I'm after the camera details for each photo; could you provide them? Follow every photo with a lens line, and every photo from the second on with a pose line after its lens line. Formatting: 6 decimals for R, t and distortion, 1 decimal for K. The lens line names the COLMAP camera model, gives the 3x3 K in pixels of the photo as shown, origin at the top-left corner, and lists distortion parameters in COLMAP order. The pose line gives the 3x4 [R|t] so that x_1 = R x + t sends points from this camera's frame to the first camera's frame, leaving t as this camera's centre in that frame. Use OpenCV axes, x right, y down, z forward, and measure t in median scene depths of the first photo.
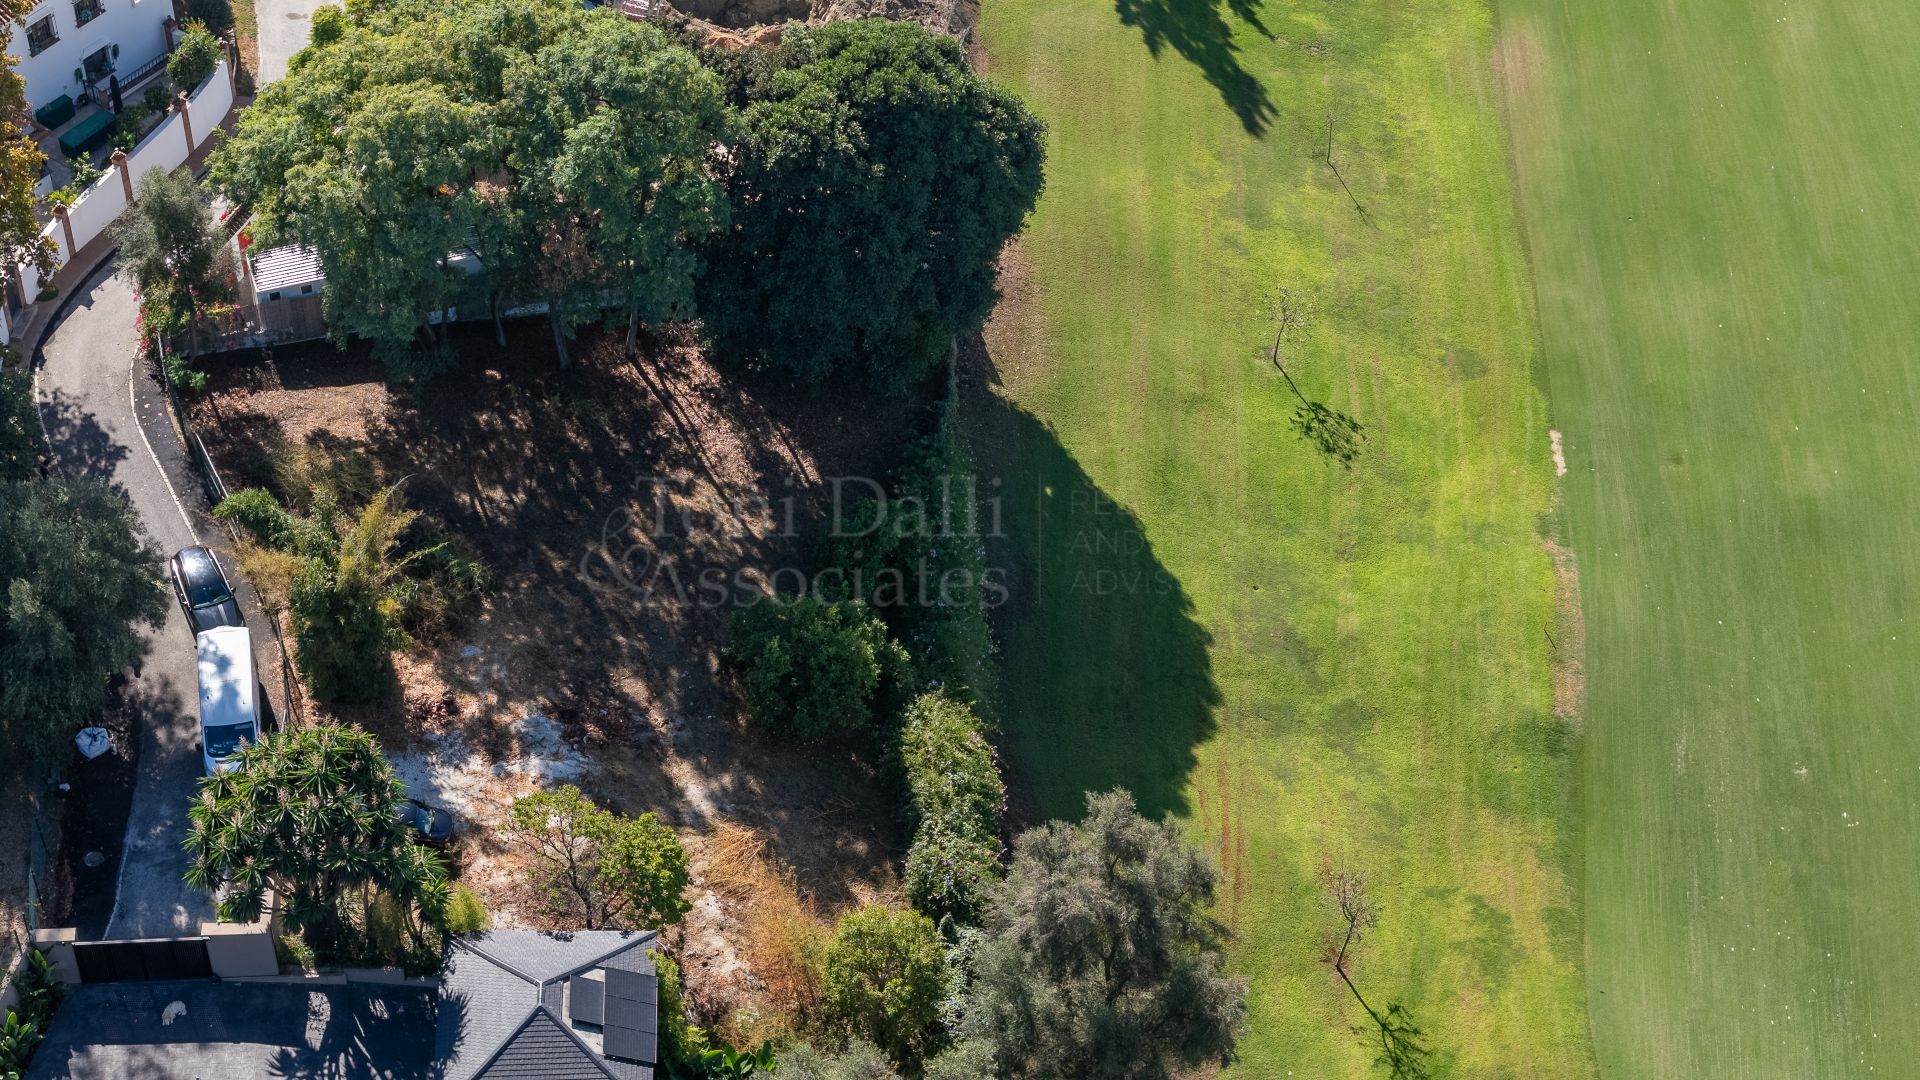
lens RADIAL K [[1421.7, 0, 1006.5], [0, 1421.7, 538.3], [0, 0, 1]] dist [0.008849, -0.023241]
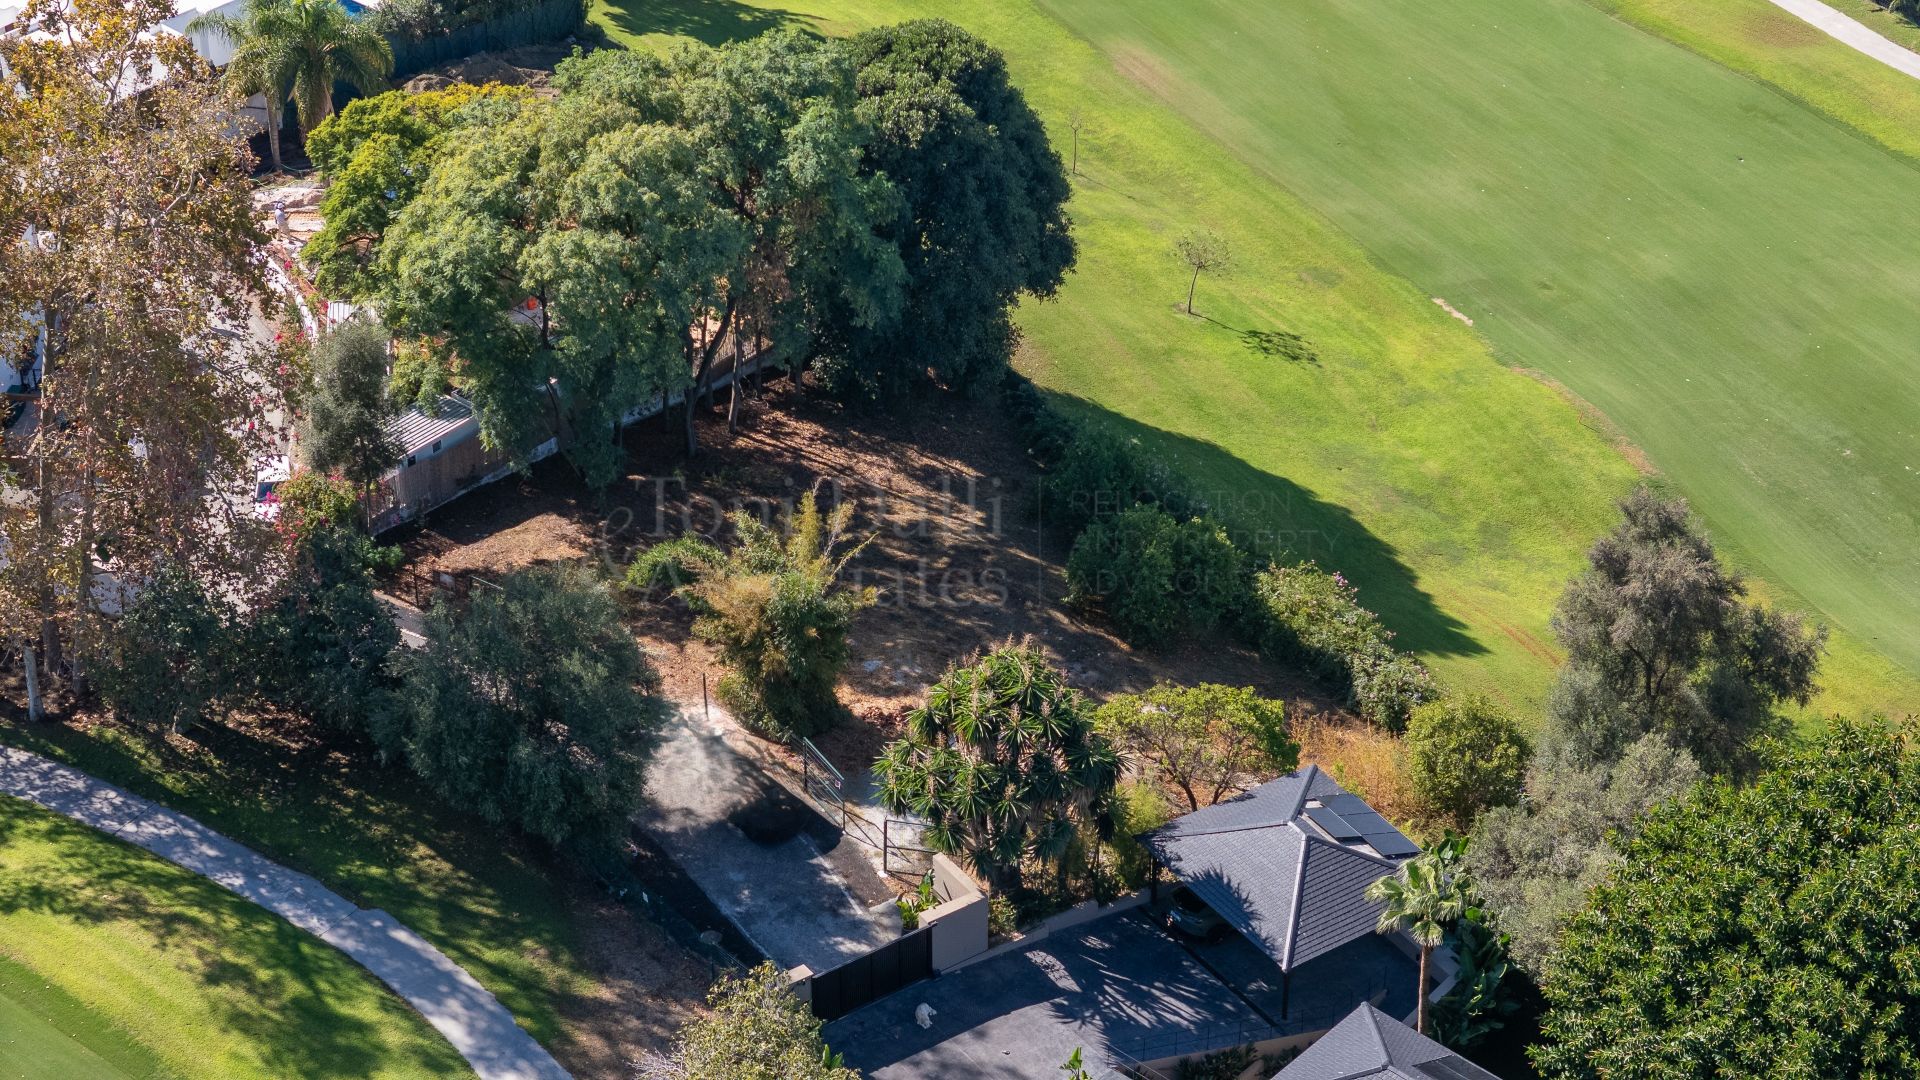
lens RADIAL K [[1421.7, 0, 1006.5], [0, 1421.7, 538.3], [0, 0, 1]] dist [0.008849, -0.023241]
pose [[0.923593, -0.339282, 0.178507, -0.266235], [0.352201, 0.934817, -0.045509, 0.046004], [-0.151431, 0.104902, 0.982886, 0.019574]]
